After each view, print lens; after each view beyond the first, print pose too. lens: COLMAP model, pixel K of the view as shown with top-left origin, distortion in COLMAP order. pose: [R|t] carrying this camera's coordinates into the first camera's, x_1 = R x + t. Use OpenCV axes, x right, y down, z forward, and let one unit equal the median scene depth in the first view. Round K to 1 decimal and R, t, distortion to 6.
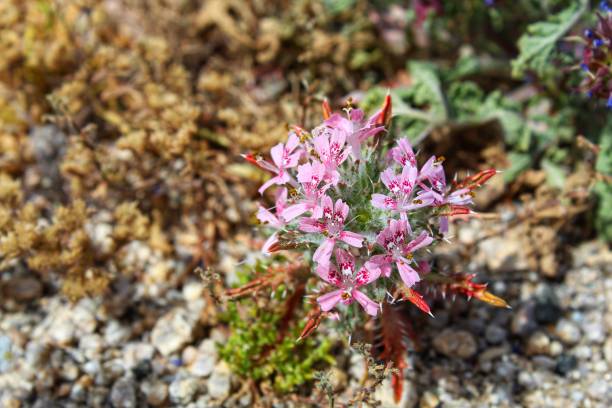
lens RADIAL K [[1361.6, 0, 306.0], [0, 1361.6, 204.0], [0, 0, 1]] dist [0.005460, 0.650455]
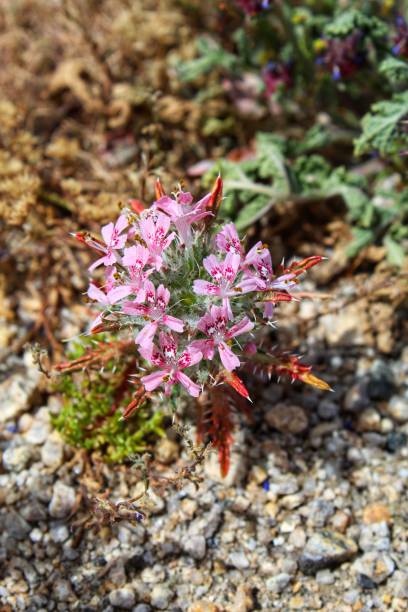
lens RADIAL K [[1361.6, 0, 204.0], [0, 1361.6, 306.0], [0, 0, 1]] dist [0.005460, 0.650455]
pose [[0.999583, 0.028771, -0.002656, 0.048318], [-0.028575, 0.997988, 0.056605, -0.037367], [0.004279, -0.056505, 0.998393, -0.010725]]
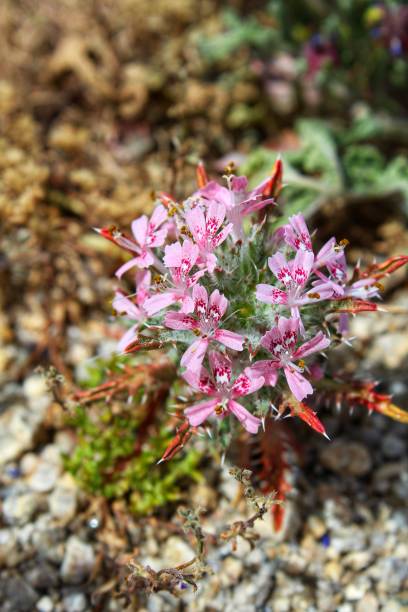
lens RADIAL K [[1361.6, 0, 204.0], [0, 1361.6, 306.0], [0, 0, 1]] dist [0.005460, 0.650455]
pose [[0.999332, 0.026168, 0.025527, -0.002112], [-0.026971, 0.999135, 0.031658, -0.015637], [-0.024677, -0.032326, 0.999173, 0.166149]]
